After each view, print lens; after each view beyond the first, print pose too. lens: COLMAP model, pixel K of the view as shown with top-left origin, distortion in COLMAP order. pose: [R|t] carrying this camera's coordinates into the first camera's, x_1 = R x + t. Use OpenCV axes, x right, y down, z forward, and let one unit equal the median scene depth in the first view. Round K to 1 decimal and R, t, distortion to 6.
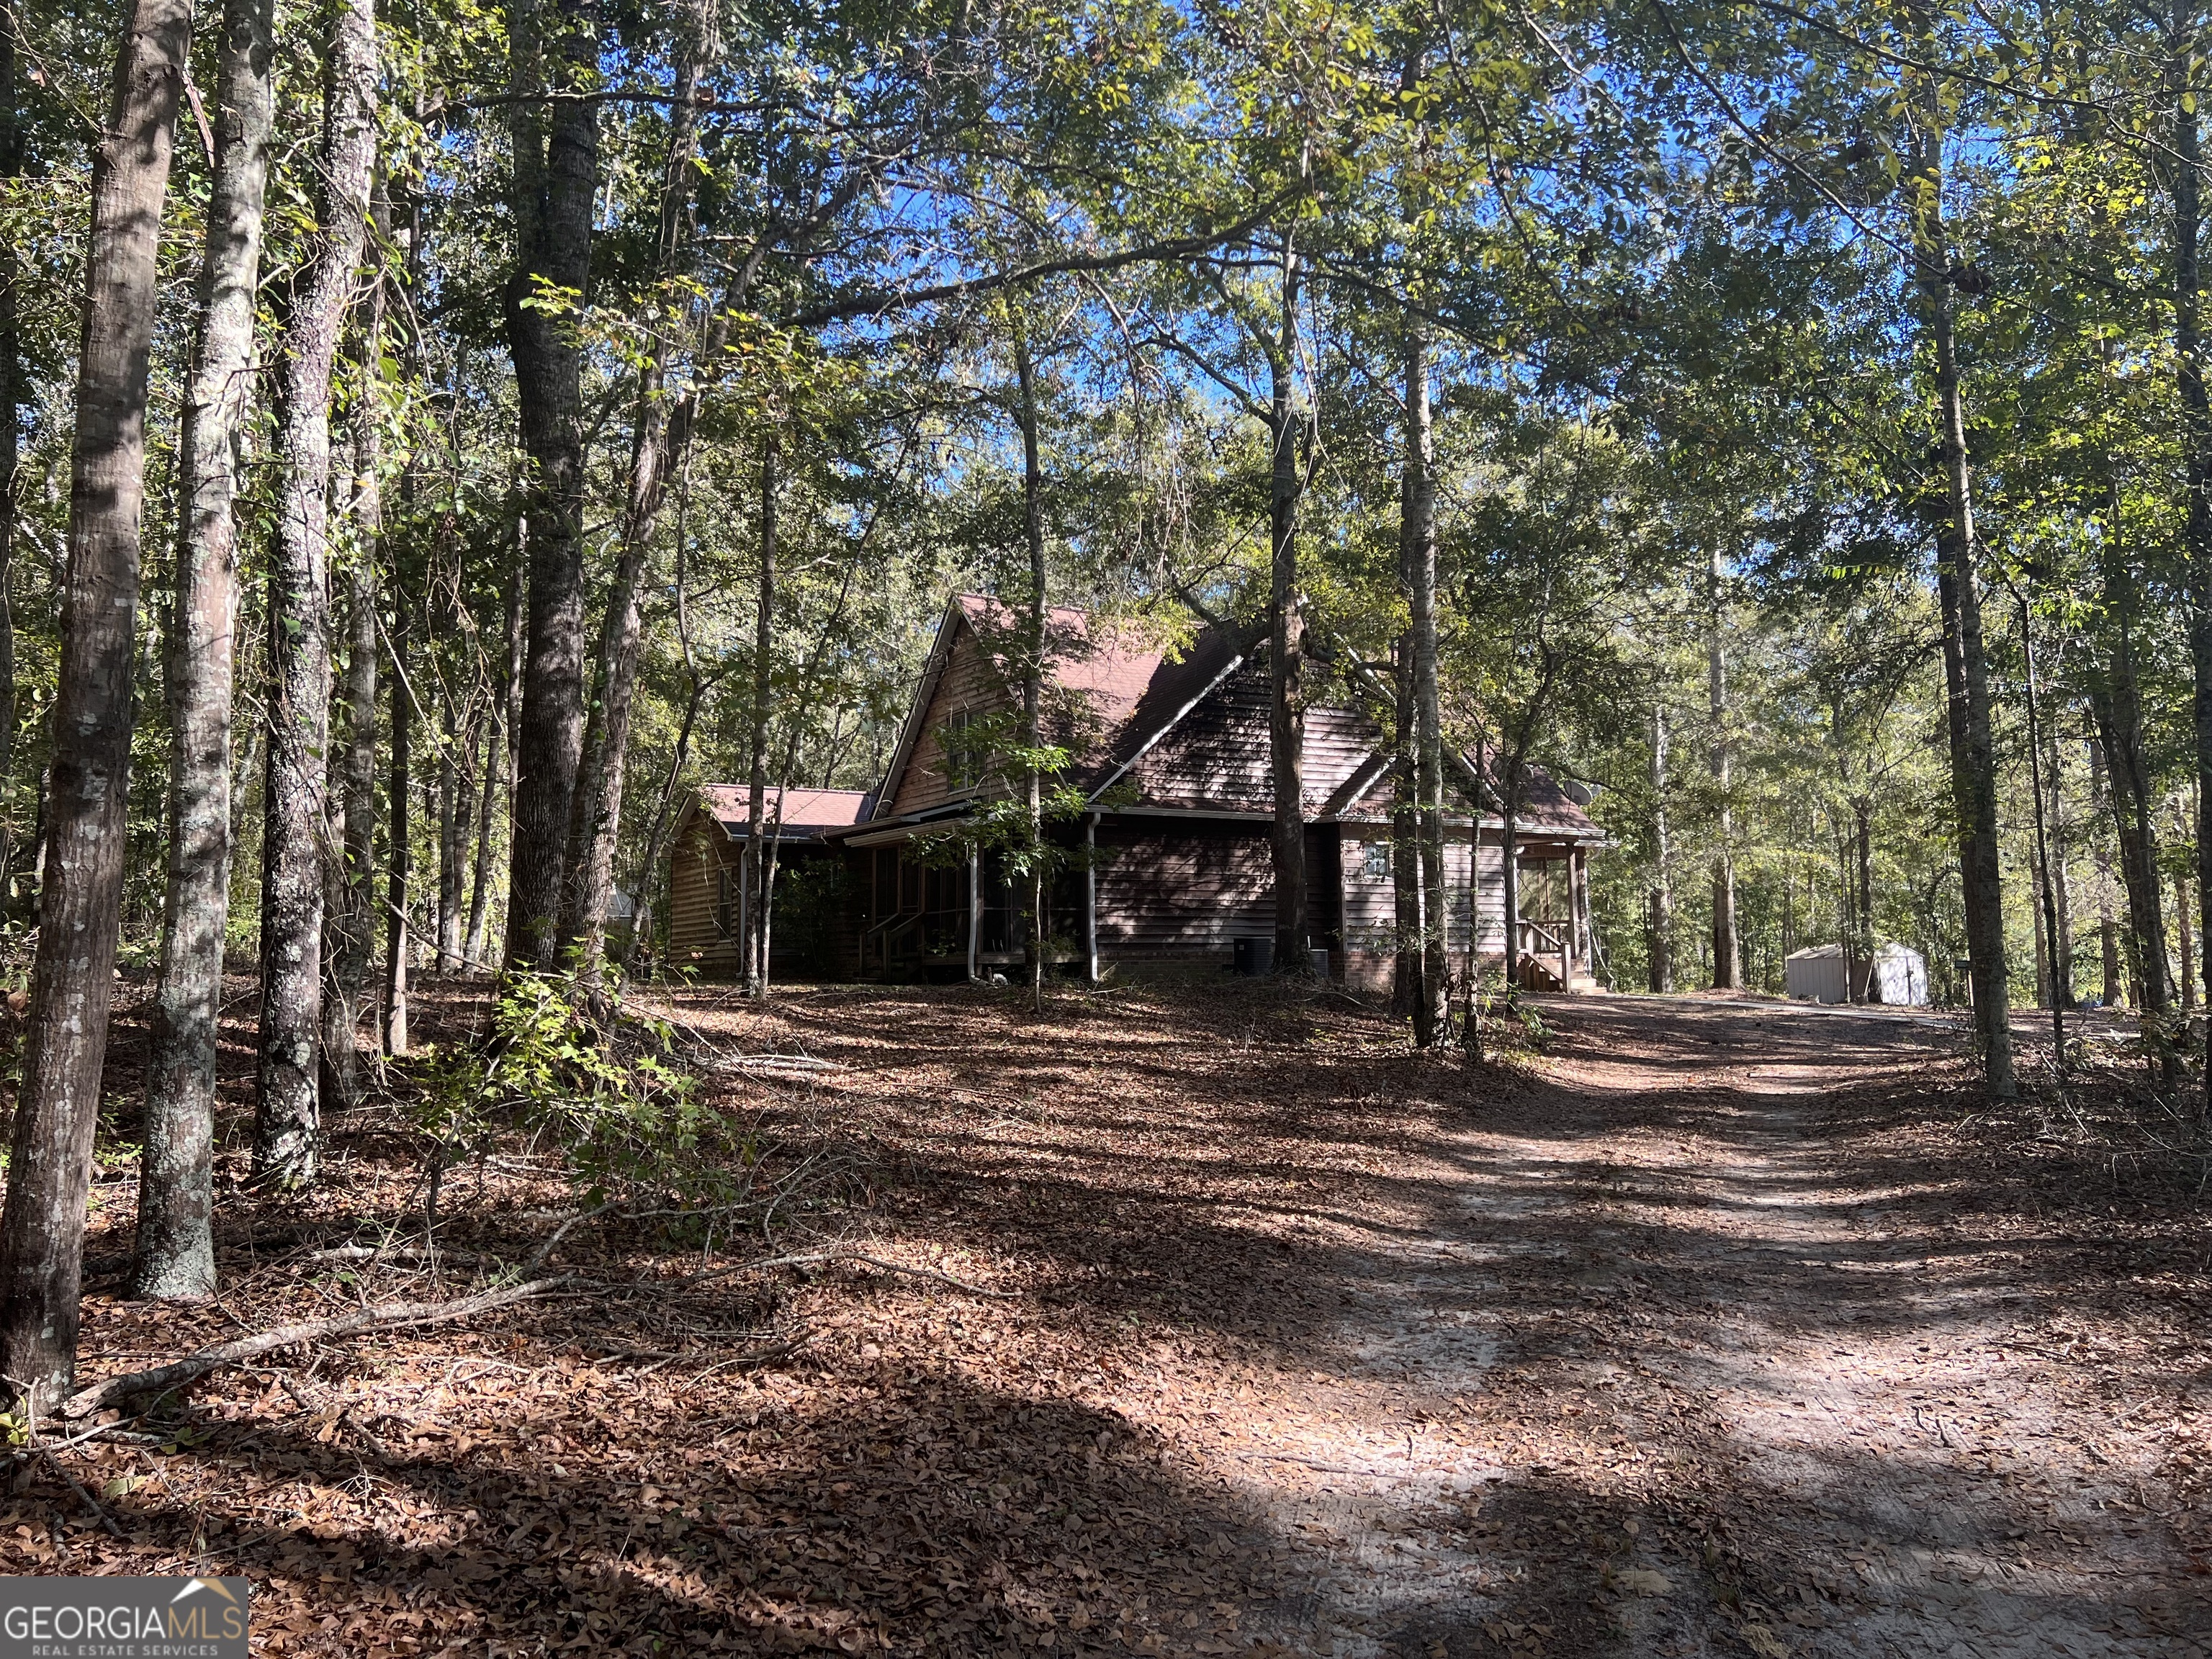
lens RADIAL K [[1652.5, 0, 1069.3], [0, 1652.5, 829.4], [0, 0, 1]] dist [0.062978, -0.076235]
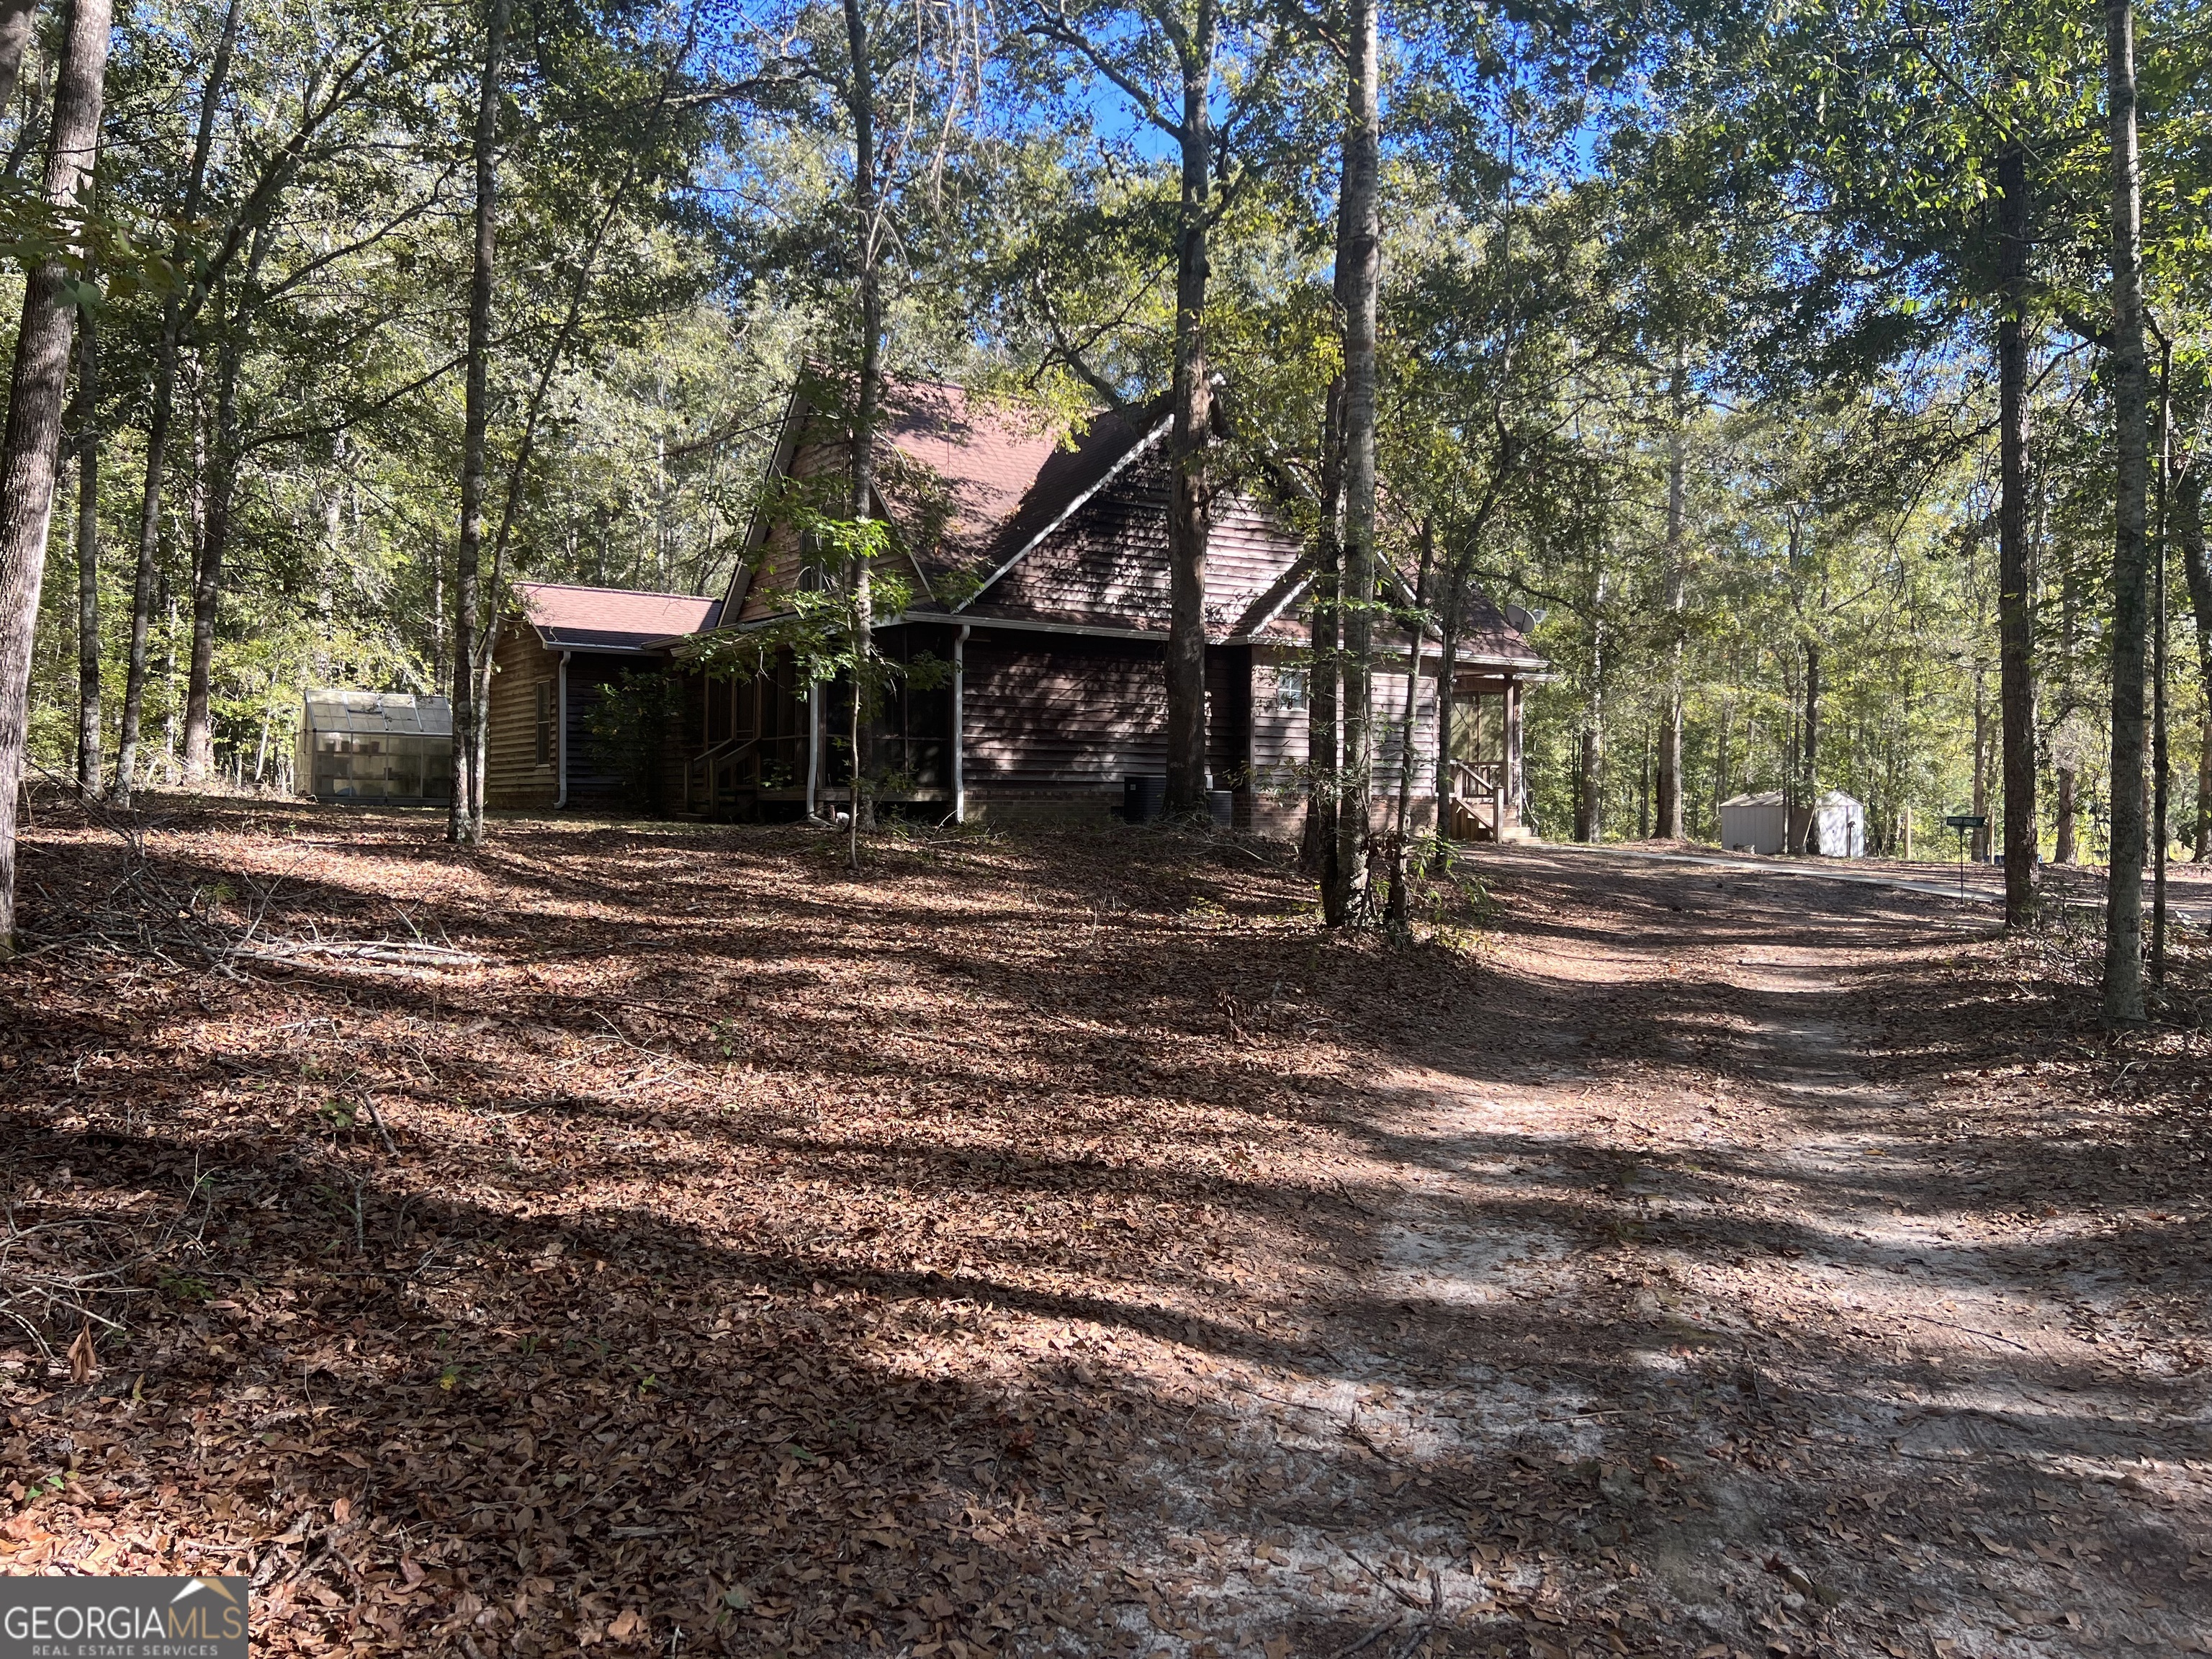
lens RADIAL K [[1652.5, 0, 1099.4], [0, 1652.5, 817.6], [0, 0, 1]] dist [0.062978, -0.076235]
pose [[0.997757, 0.018266, 0.064403, 0.032119], [-0.024266, 0.995311, 0.093639, 0.007711], [-0.062390, -0.094991, 0.993521, 0.147650]]
